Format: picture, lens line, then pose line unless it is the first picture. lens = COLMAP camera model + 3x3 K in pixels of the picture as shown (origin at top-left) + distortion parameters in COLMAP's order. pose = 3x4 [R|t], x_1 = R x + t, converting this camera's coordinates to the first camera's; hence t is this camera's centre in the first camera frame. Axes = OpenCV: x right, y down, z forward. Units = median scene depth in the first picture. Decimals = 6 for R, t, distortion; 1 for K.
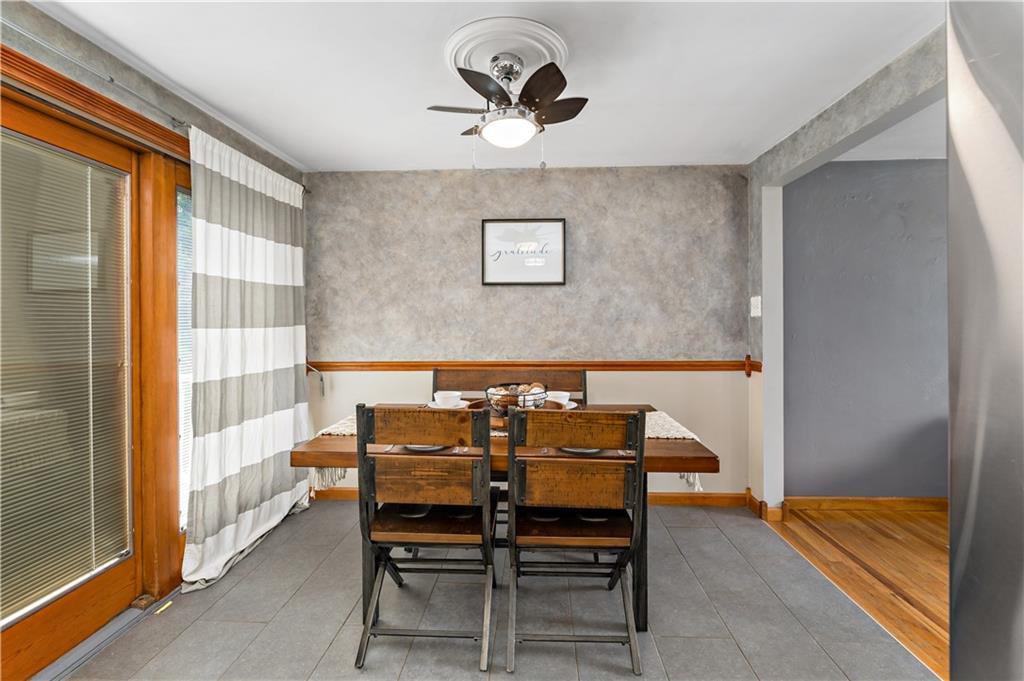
lens RADIAL K [[446.8, 0, 519.7], [0, 446.8, 321.2], [0, 0, 1]] dist [-0.002622, 0.000108]
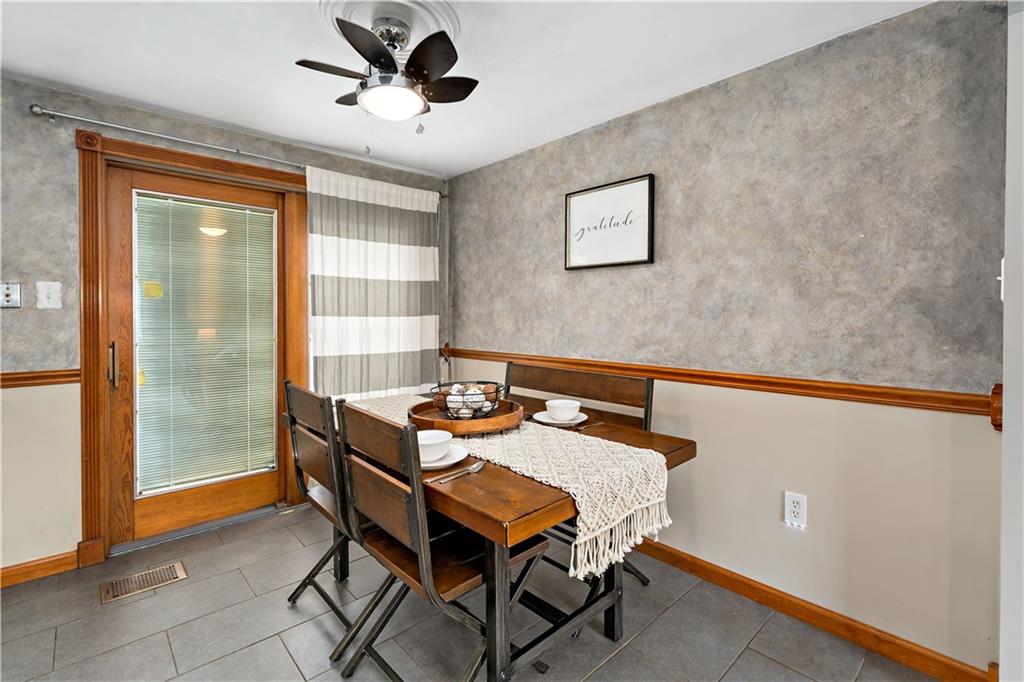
lens RADIAL K [[467.9, 0, 518.0], [0, 467.9, 320.4], [0, 0, 1]] dist [-0.000754, 0.000302]
pose [[0.714344, 0.013602, -0.699662, 0.486442], [-0.005232, 0.999887, 0.014097, 0.004019], [0.699775, -0.006409, 0.714335, 0.287050]]
